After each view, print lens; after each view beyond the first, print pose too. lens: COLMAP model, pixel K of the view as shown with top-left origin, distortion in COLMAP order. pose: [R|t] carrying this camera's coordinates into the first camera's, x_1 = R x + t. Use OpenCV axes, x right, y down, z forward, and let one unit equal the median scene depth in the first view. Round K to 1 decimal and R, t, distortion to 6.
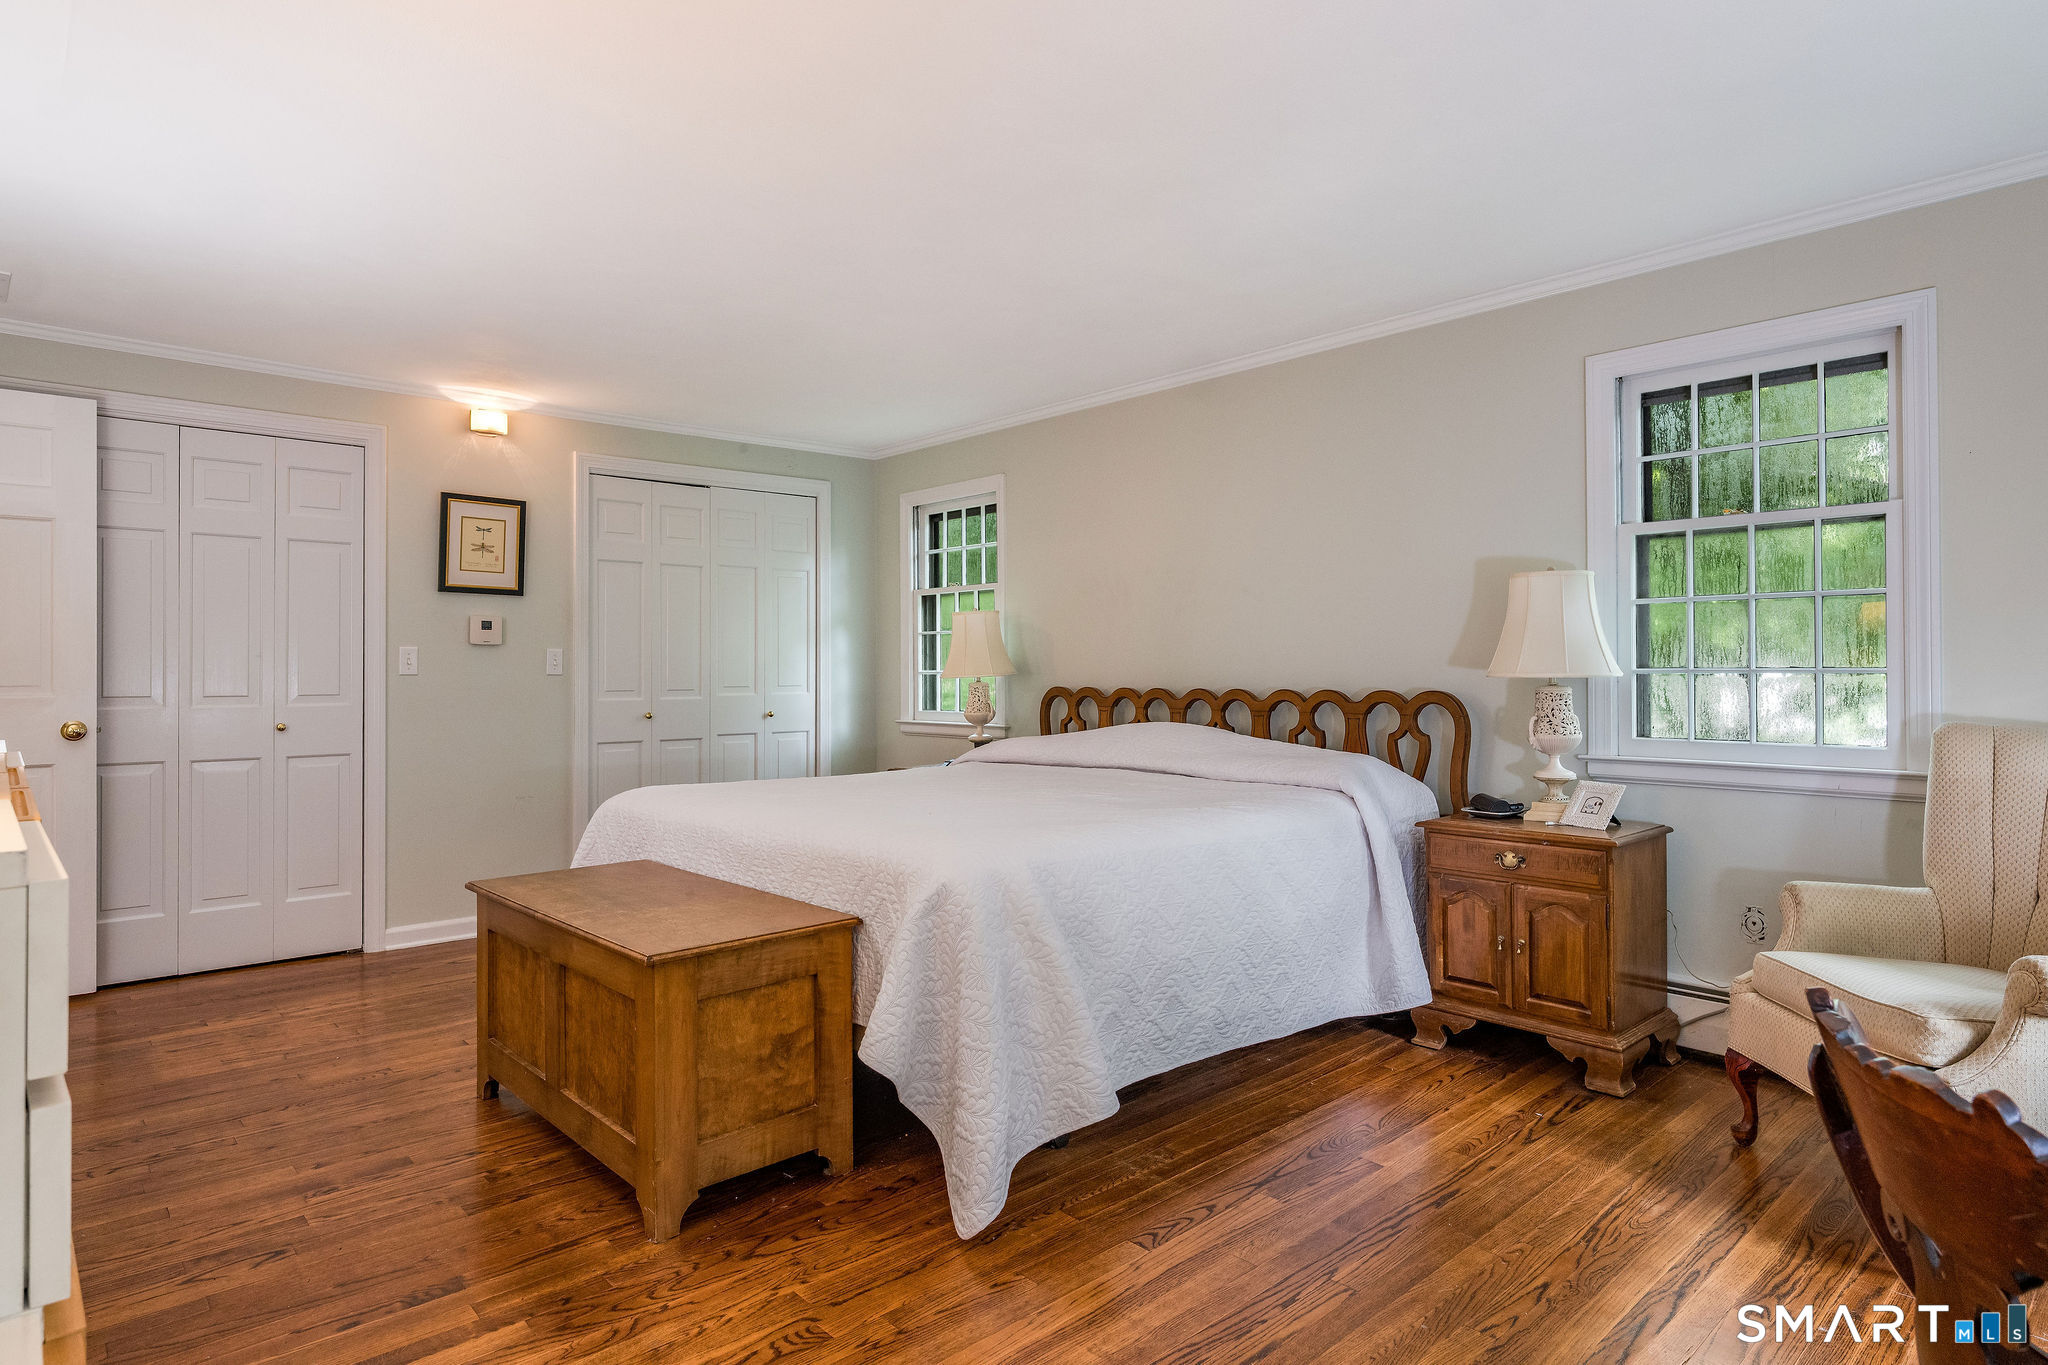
lens RADIAL K [[1126.7, 0, 1030.2], [0, 1126.7, 658.7], [0, 0, 1]] dist [-0.001306, -0.000344]
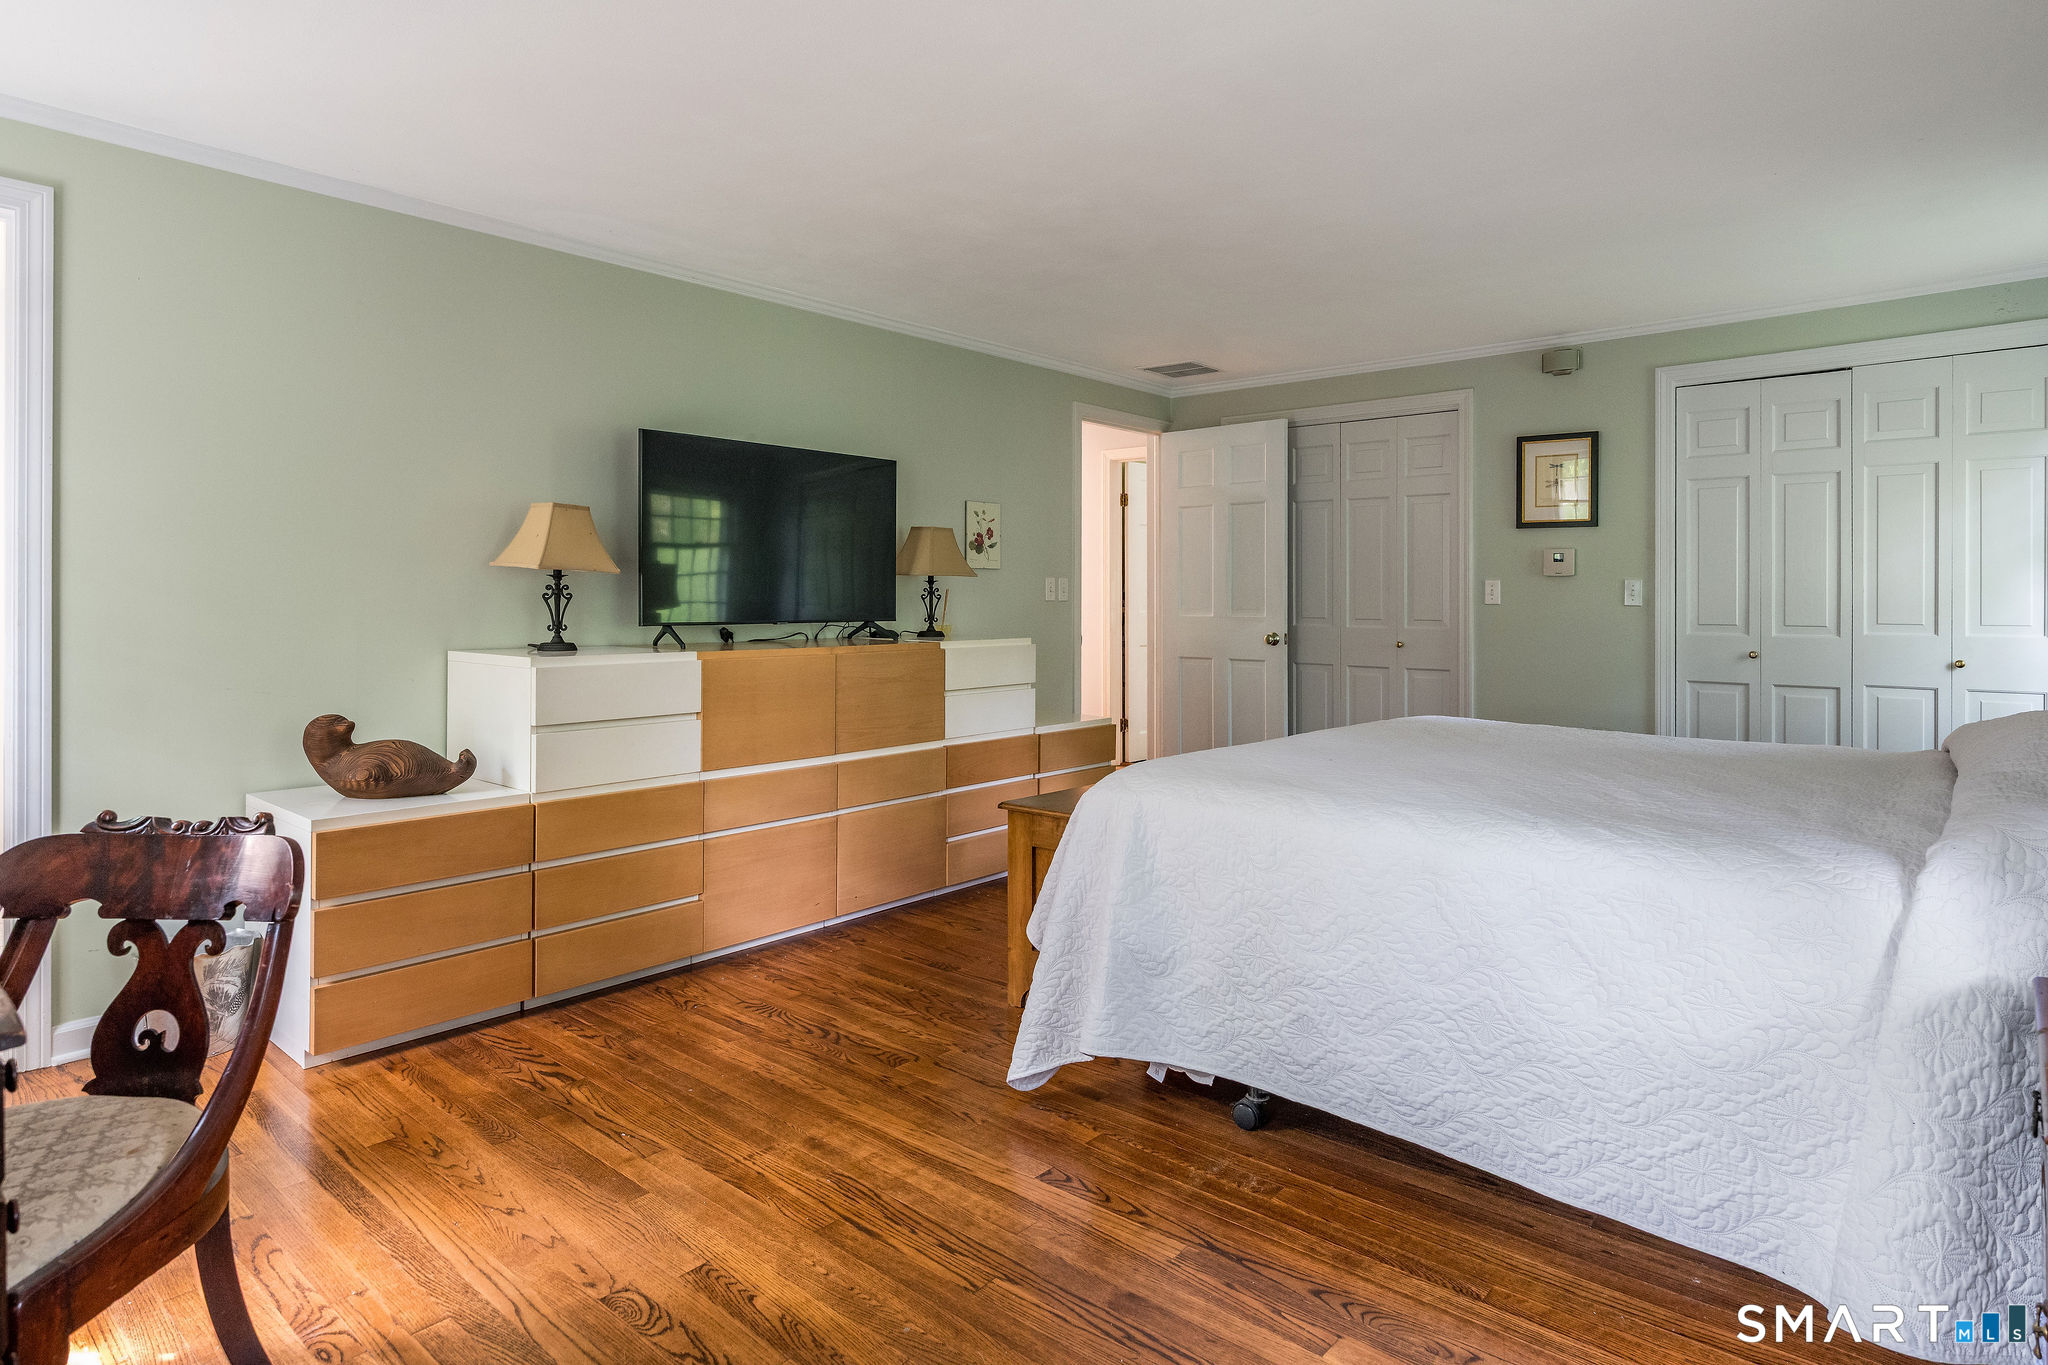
lens RADIAL K [[1143.0, 0, 1033.0], [0, 1143.0, 600.7], [0, 0, 1]] dist [0.004038, -0.000136]
pose [[0.112457, 0.008387, -0.993621, 0.848420], [0.010342, 0.999900, 0.009611, -0.008381], [0.993603, -0.011357, 0.112359, 0.660384]]
